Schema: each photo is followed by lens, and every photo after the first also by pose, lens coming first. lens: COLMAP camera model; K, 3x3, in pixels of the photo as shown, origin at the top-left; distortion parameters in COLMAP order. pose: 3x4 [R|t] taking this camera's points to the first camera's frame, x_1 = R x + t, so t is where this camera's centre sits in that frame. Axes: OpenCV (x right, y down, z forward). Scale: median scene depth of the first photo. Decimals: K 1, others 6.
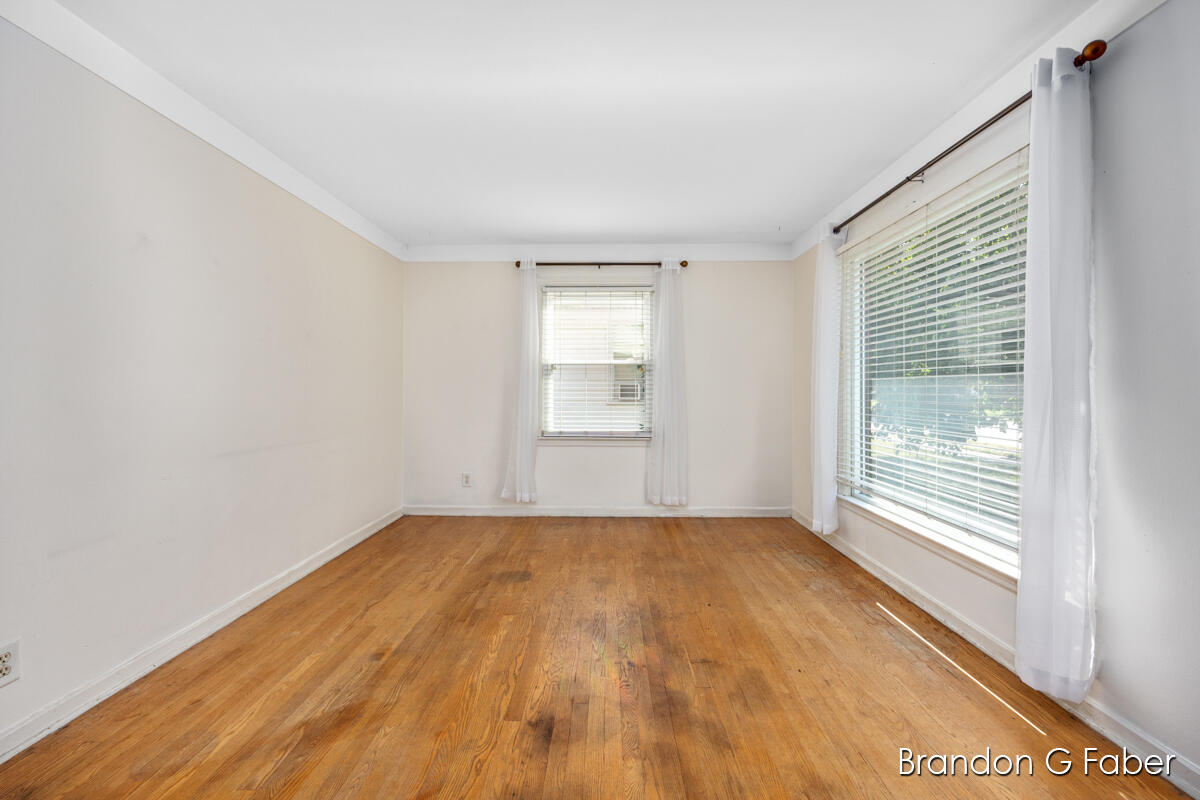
lens RADIAL K [[483.3, 0, 596.8], [0, 483.3, 384.6], [0, 0, 1]] dist [-0.002613, -0.000077]
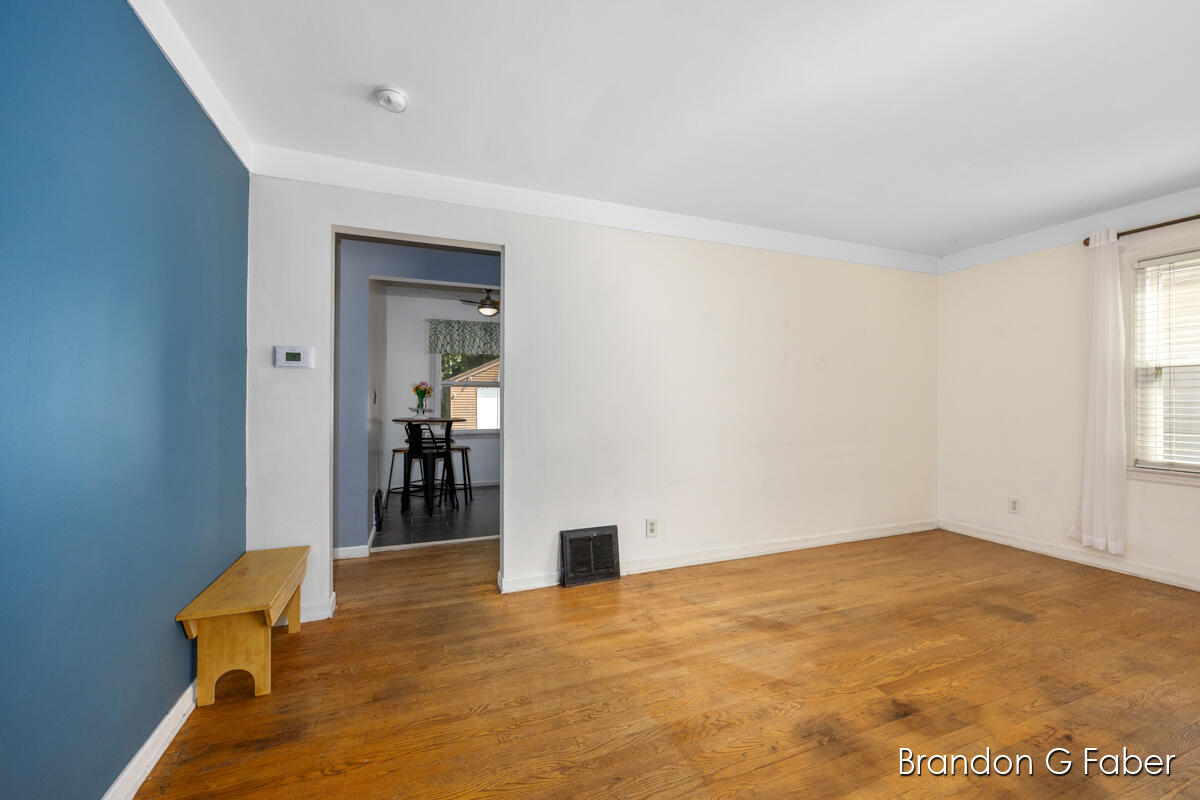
lens RADIAL K [[478.2, 0, 601.6], [0, 478.2, 396.6], [0, 0, 1]] dist [-0.001058, -0.000364]
pose [[0.390055, -0.007832, -0.920758, 0.444678], [0.008884, 0.999949, -0.004742, -0.004054], [0.920749, -0.006330, 0.390105, -0.038513]]
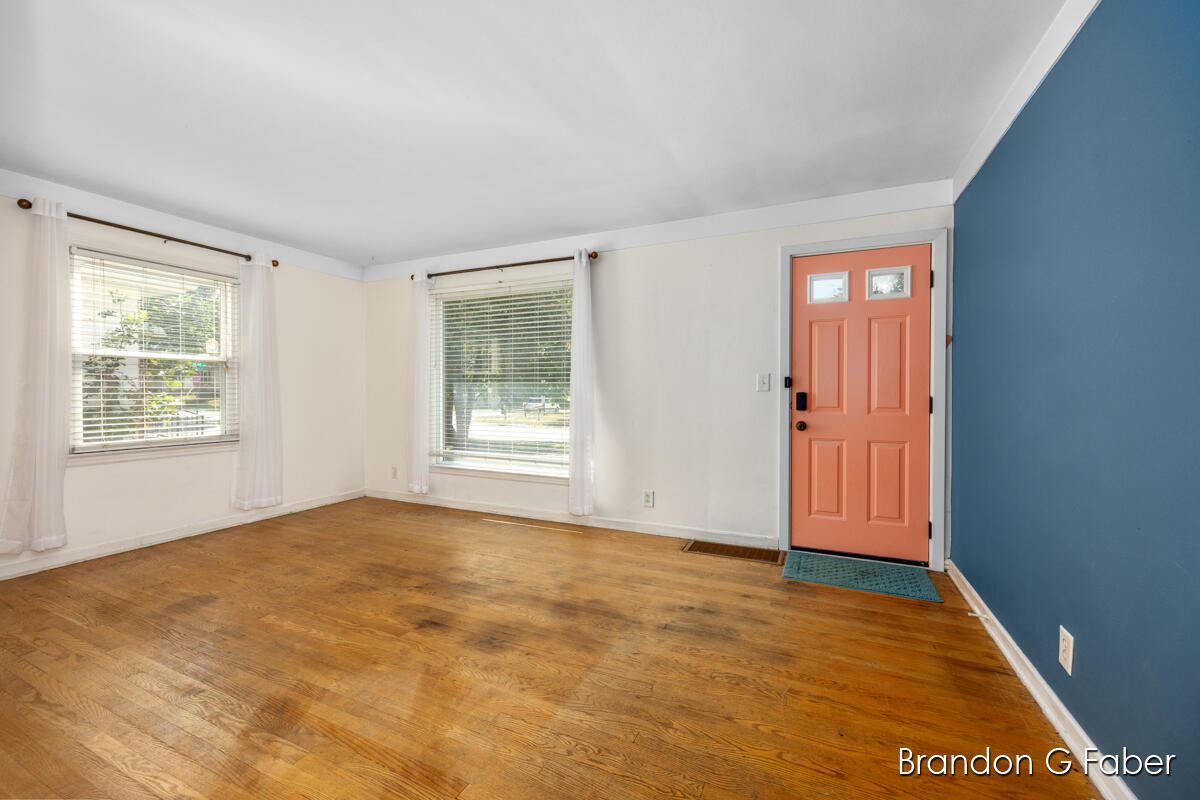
lens RADIAL K [[478.2, 0, 601.6], [0, 478.2, 396.6], [0, 0, 1]] dist [-0.001058, -0.000364]
pose [[0.393613, -0.009488, 0.919227, -0.850863], [-0.011300, 0.999821, 0.015159, 0.003424], [-0.919207, -0.016354, 0.393435, -0.016222]]
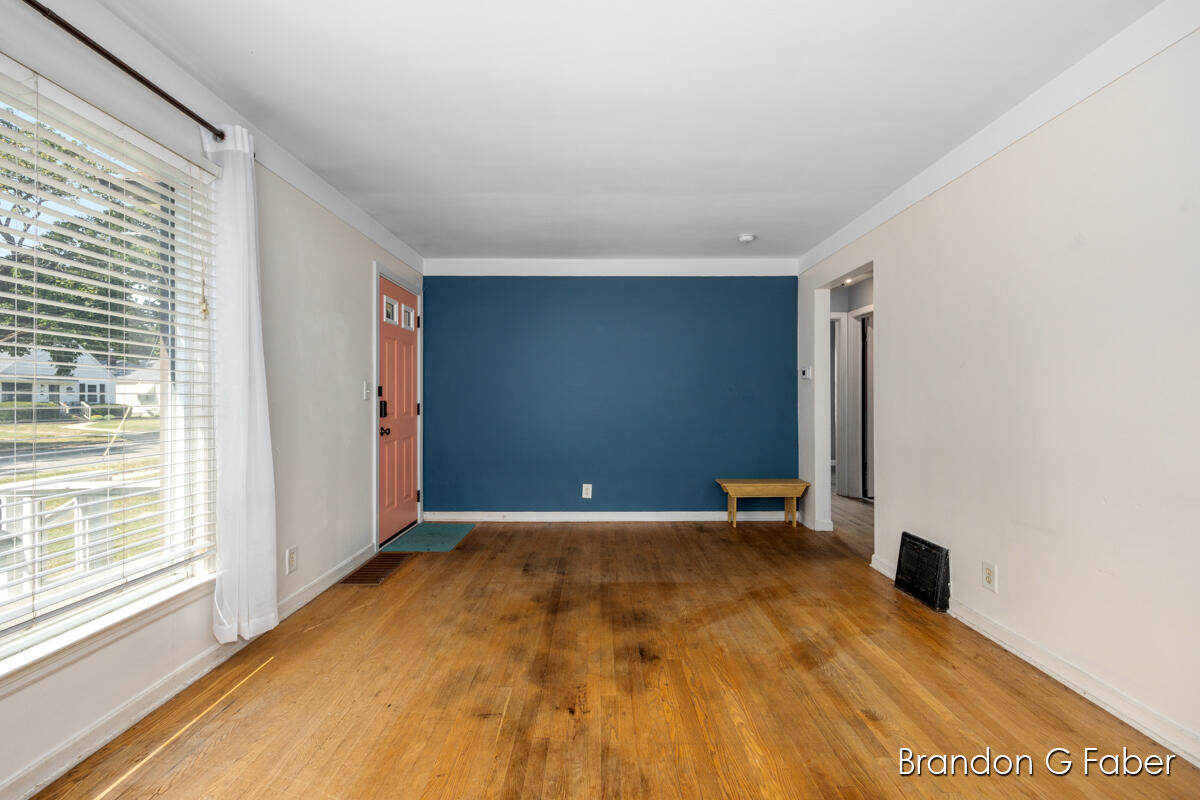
lens RADIAL K [[500.2, 0, 595.1], [0, 500.2, 384.8], [0, 0, 1]] dist [-0.002268, -0.000677]
pose [[-0.999851, 0.003220, -0.016968, 0.035999], [0.003861, 0.999274, -0.037906, 0.017352], [0.016833, -0.037966, -0.999137, 1.675438]]
